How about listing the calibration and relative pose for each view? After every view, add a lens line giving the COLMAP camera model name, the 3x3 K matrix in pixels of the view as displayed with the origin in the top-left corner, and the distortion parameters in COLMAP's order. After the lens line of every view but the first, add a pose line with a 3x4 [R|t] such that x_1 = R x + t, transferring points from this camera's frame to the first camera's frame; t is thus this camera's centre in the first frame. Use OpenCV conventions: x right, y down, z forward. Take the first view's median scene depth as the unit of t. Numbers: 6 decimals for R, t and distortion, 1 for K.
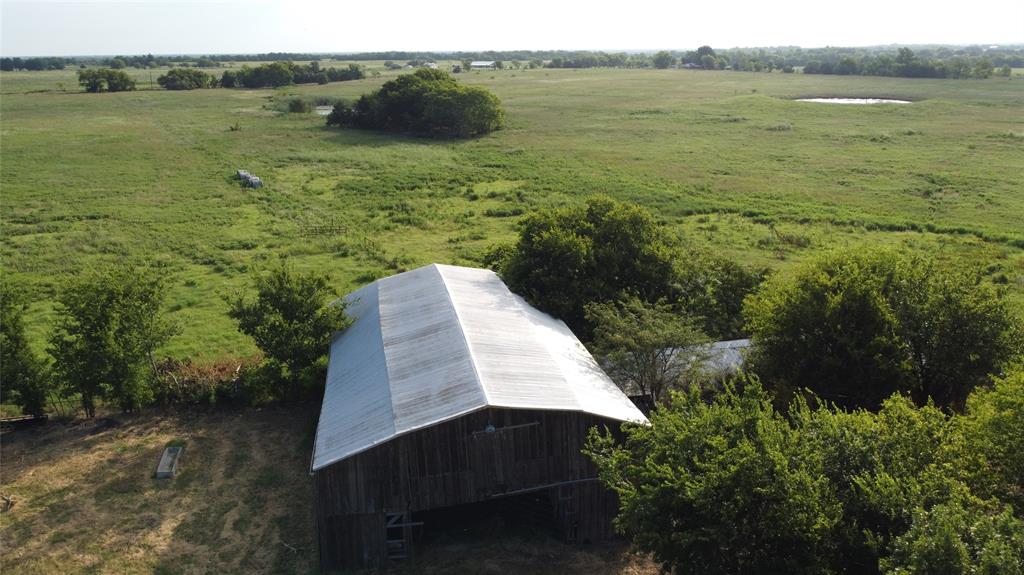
lens RADIAL K [[771.1, 0, 509.8], [0, 771.1, 288.5], [0, 0, 1]] dist [-0.004304, -0.001094]
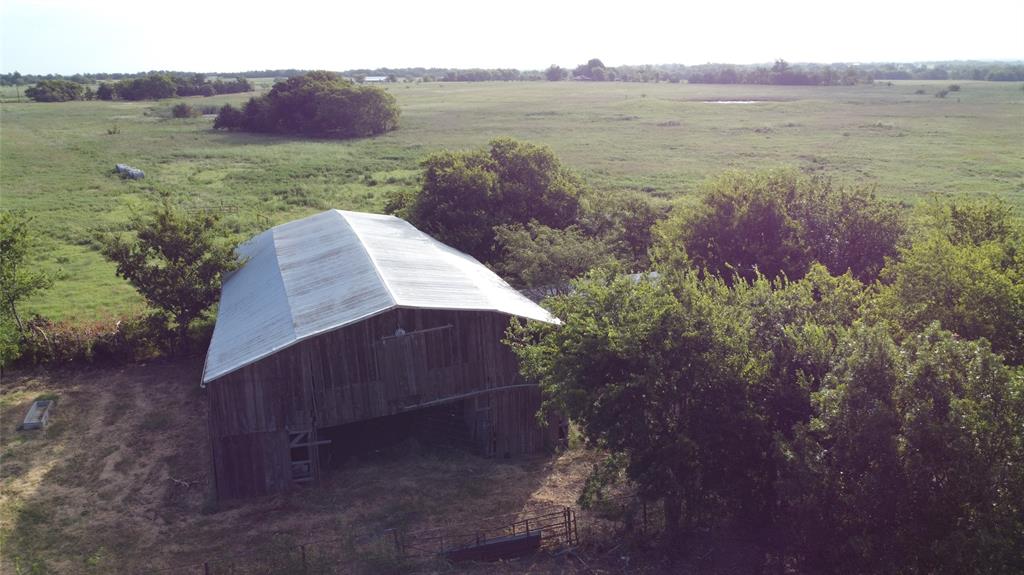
lens RADIAL K [[771.1, 0, 509.8], [0, 771.1, 288.5], [0, 0, 1]] dist [-0.004304, -0.001094]
pose [[0.991217, -0.038471, 0.126523, -0.002856], [0.041538, 0.998901, -0.021692, 0.044971], [-0.125549, 0.026757, 0.991727, 0.015837]]
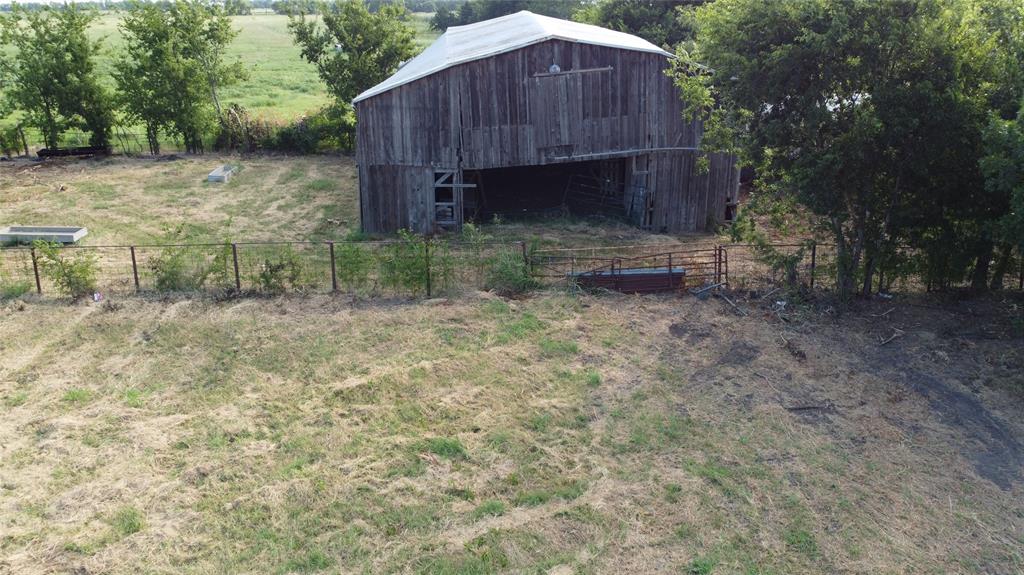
lens RADIAL K [[771.1, 0, 509.8], [0, 771.1, 288.5], [0, 0, 1]] dist [-0.004304, -0.001094]
pose [[0.990626, 0.045547, -0.128785, 0.013642], [-0.038185, 0.997524, 0.059063, 0.109923], [0.131156, -0.053592, 0.989912, 0.036478]]
